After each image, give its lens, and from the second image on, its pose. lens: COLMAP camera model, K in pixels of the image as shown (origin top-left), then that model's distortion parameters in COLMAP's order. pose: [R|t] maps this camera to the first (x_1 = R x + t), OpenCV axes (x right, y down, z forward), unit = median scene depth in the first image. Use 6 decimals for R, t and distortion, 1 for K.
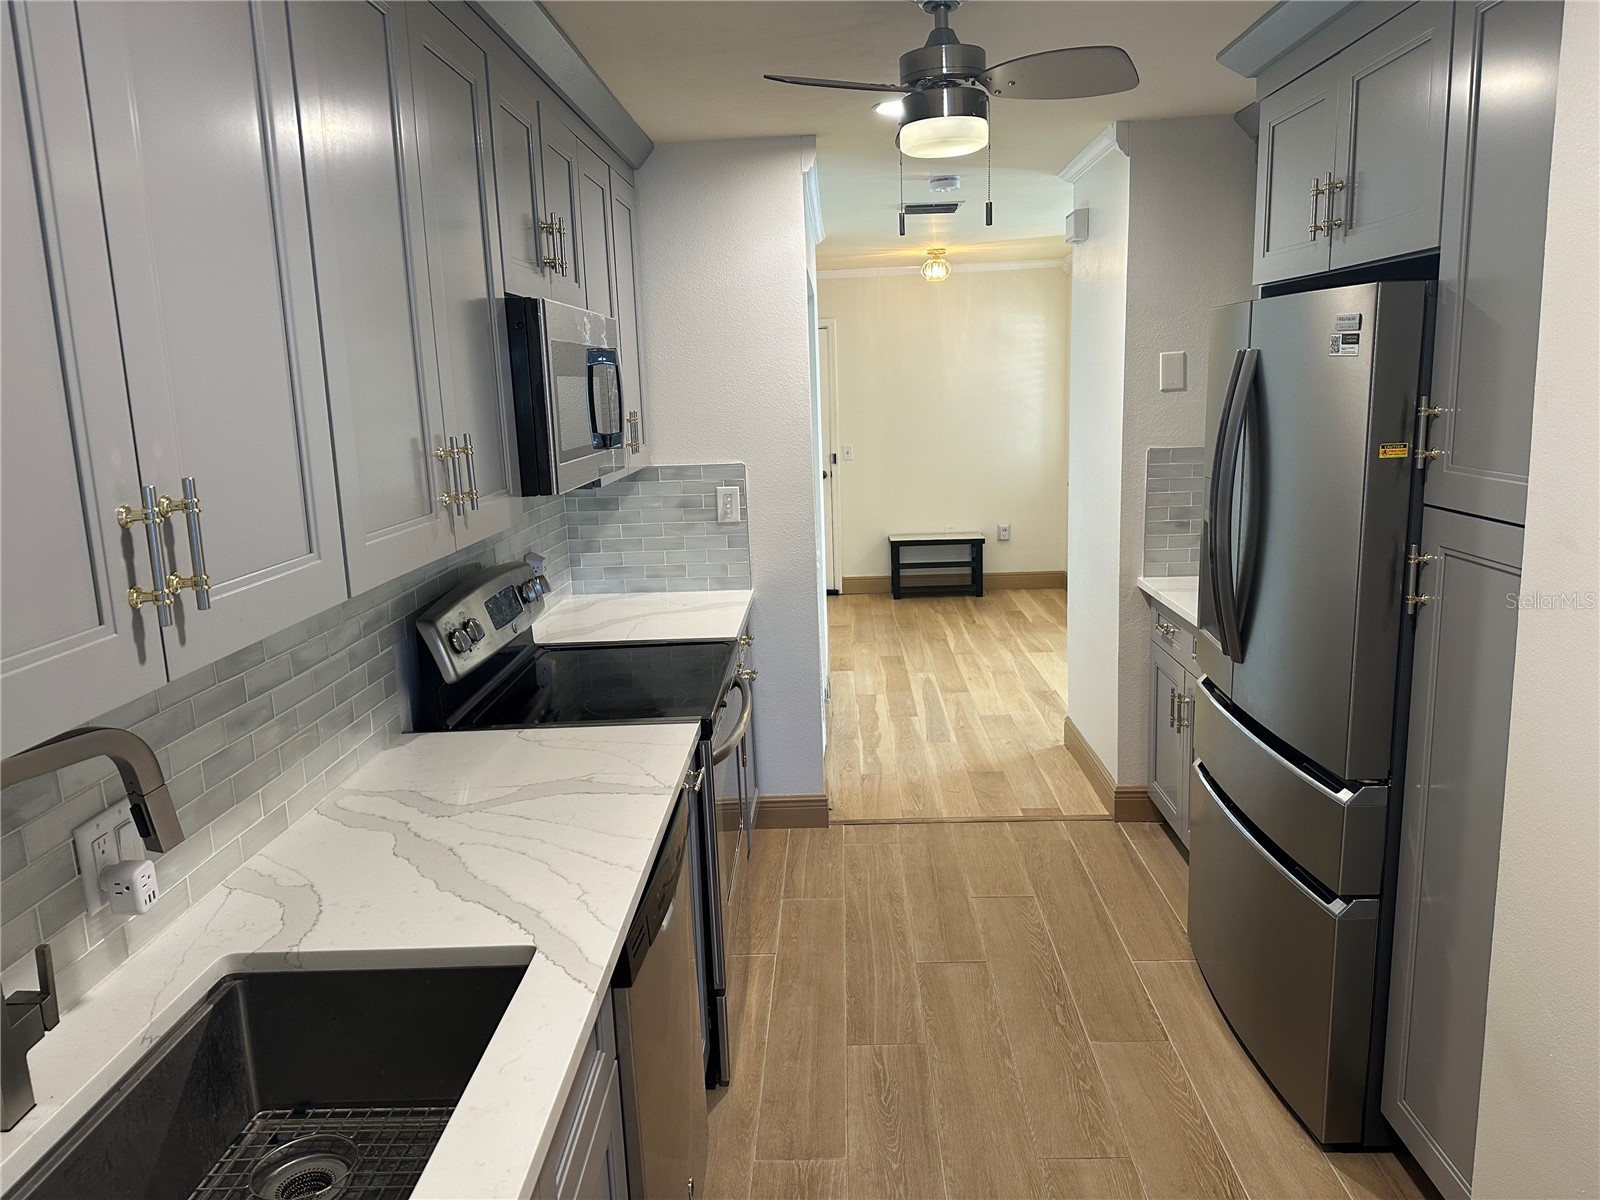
lens RADIAL K [[1118.5, 0, 811.1], [0, 1118.5, 596.0], [0, 0, 1]] dist [0.088483, -0.119723]
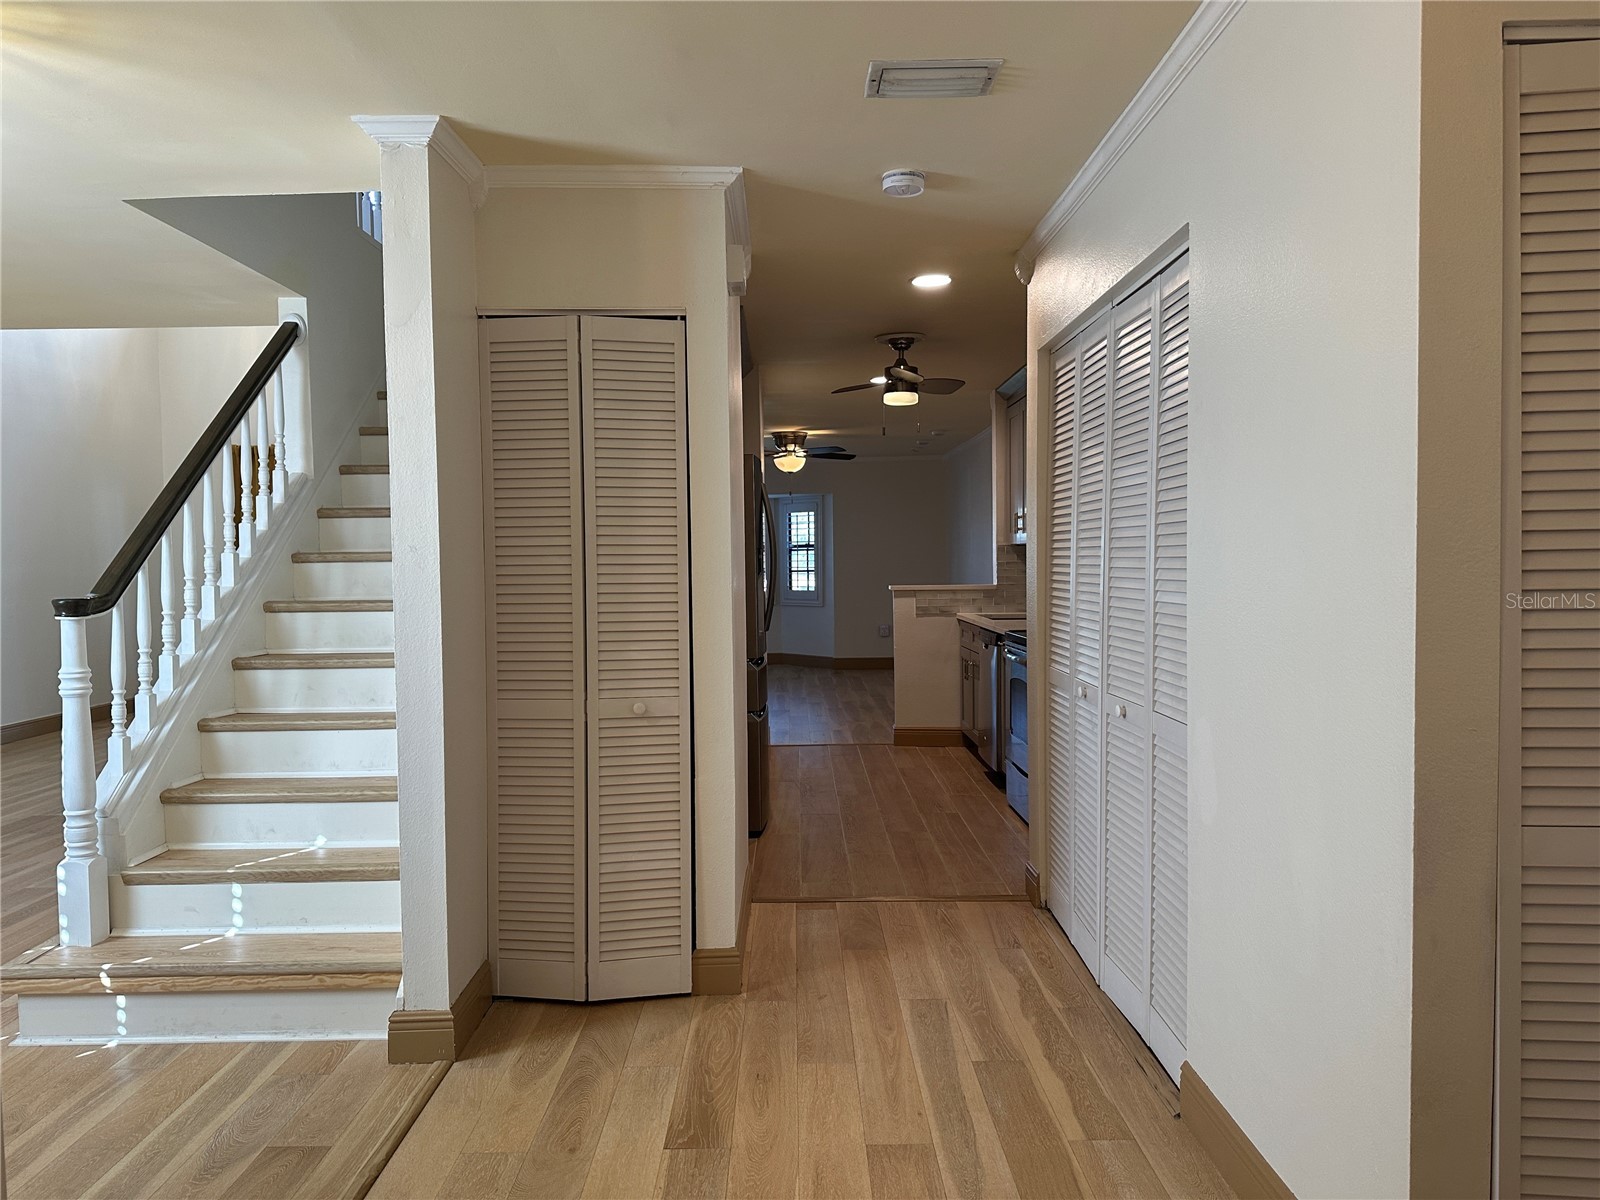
lens RADIAL K [[1117.5, 0, 794.5], [0, 1117.5, 599.3], [0, 0, 1]] dist [0.110716, -0.145176]
pose [[-0.998558, 0.048963, -0.022003, 0.363123], [0.042715, 0.973022, 0.226722, -0.458867], [0.032511, 0.225455, -0.973711, 2.967511]]
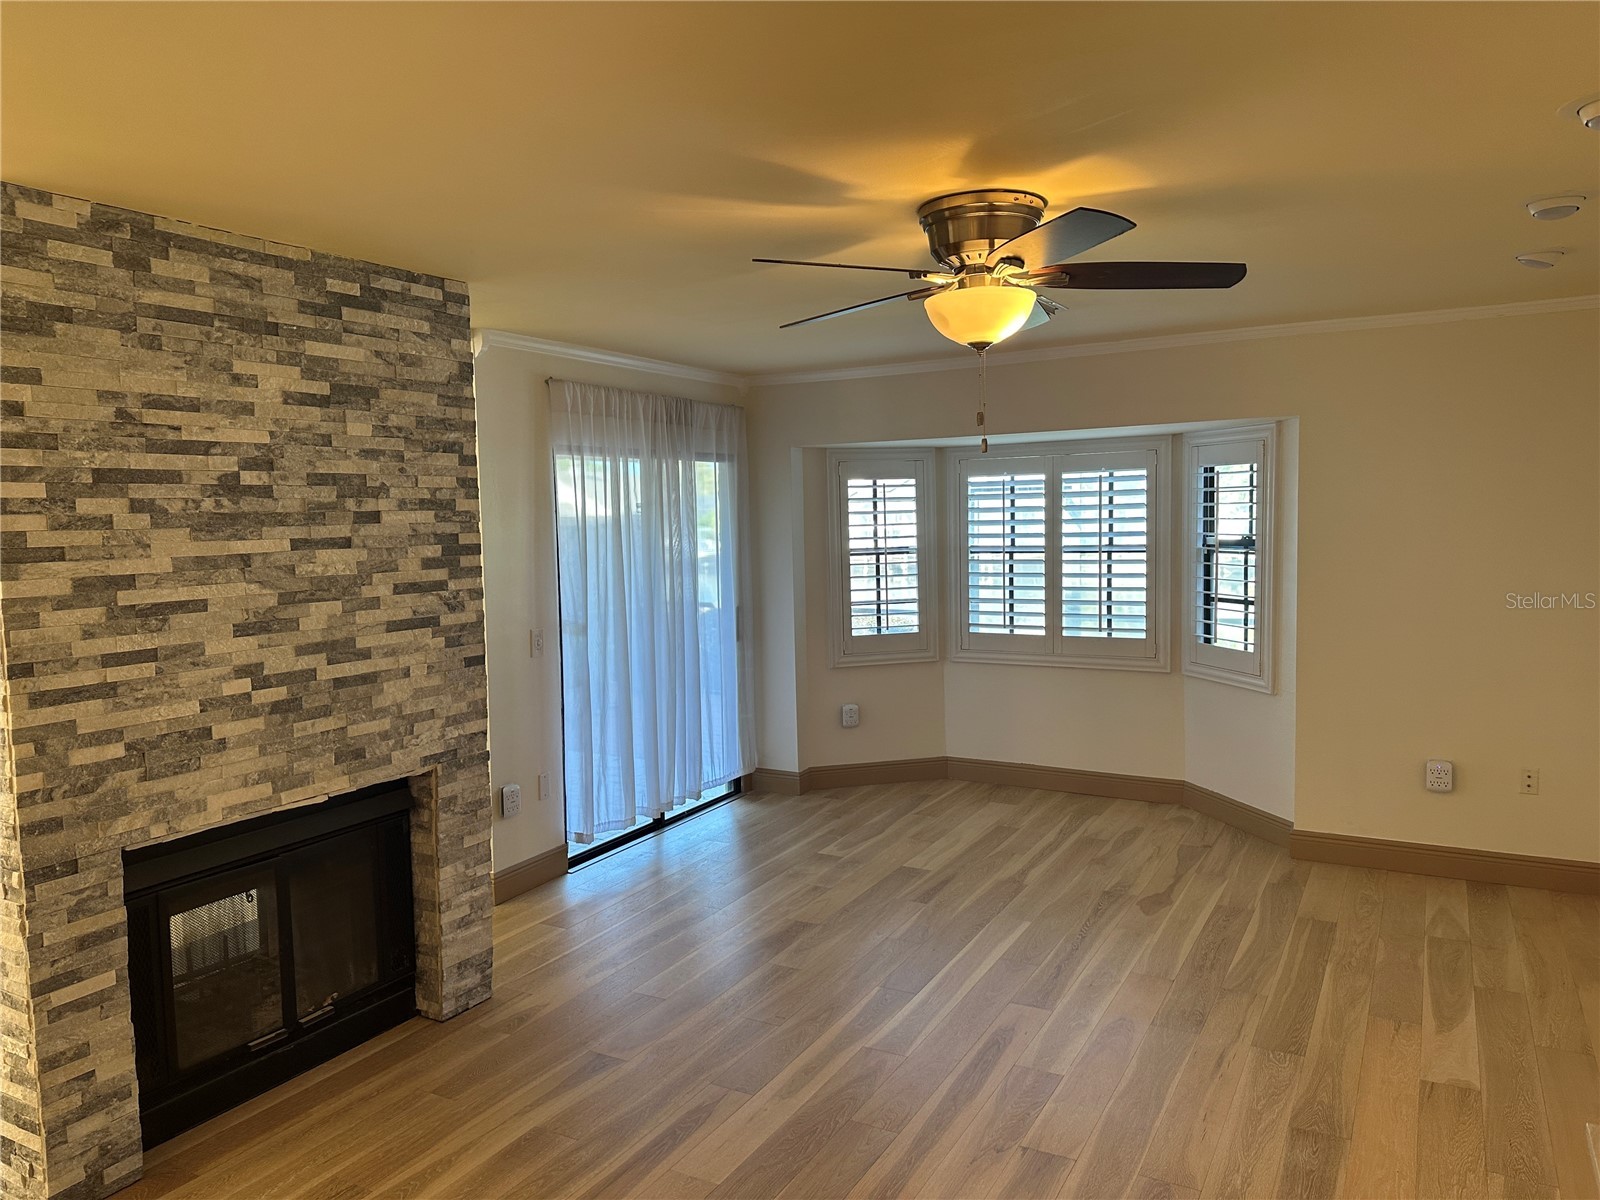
lens RADIAL K [[1118.5, 0, 811.1], [0, 1118.5, 596.0], [0, 0, 1]] dist [0.088483, -0.119723]
pose [[-0.884047, 0.016634, 0.467102, -0.077567], [0.136659, 0.964895, 0.224283, -0.061813], [-0.446974, 0.262110, -0.855285, 0.334799]]
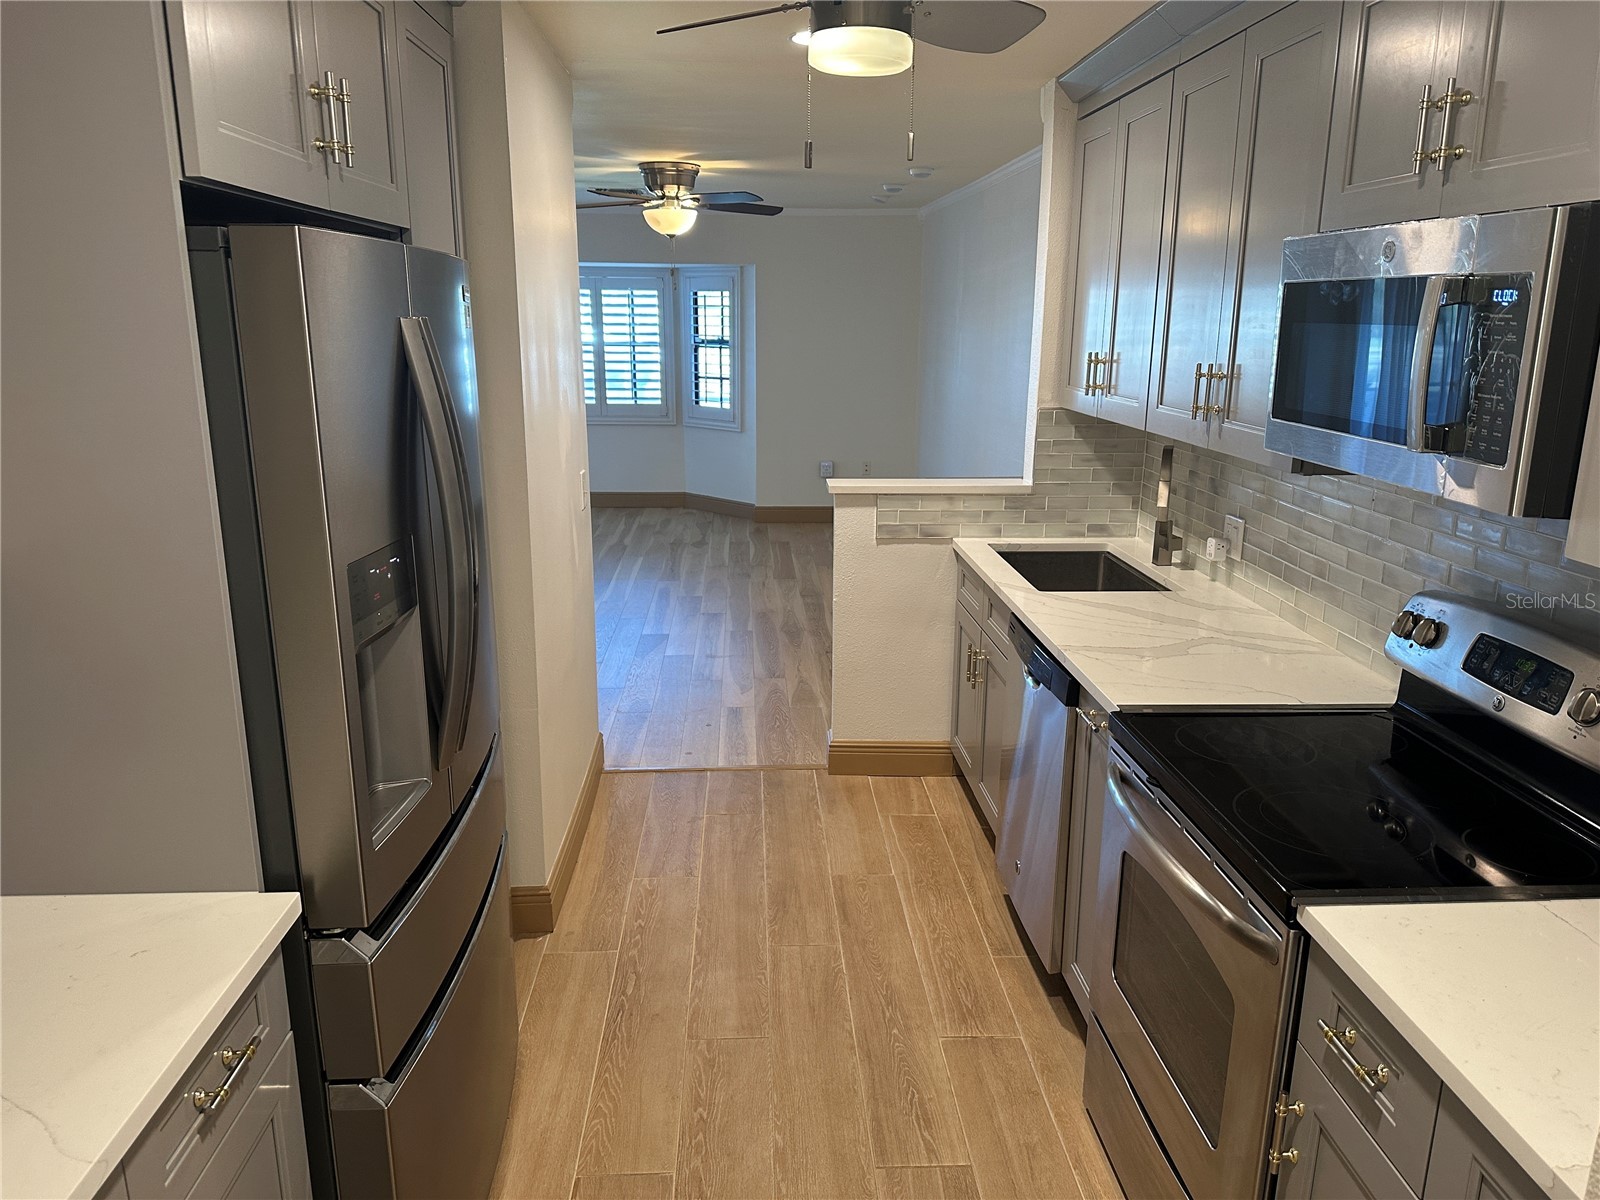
lens RADIAL K [[1117.5, 0, 794.5], [0, 1117.5, 599.3], [0, 0, 1]] dist [0.110716, -0.145176]
pose [[-0.997376, 0.044495, -0.057114, 0.193130], [0.015744, 0.903280, 0.428762, -0.332818], [0.070668, 0.426737, -0.901610, 1.605538]]
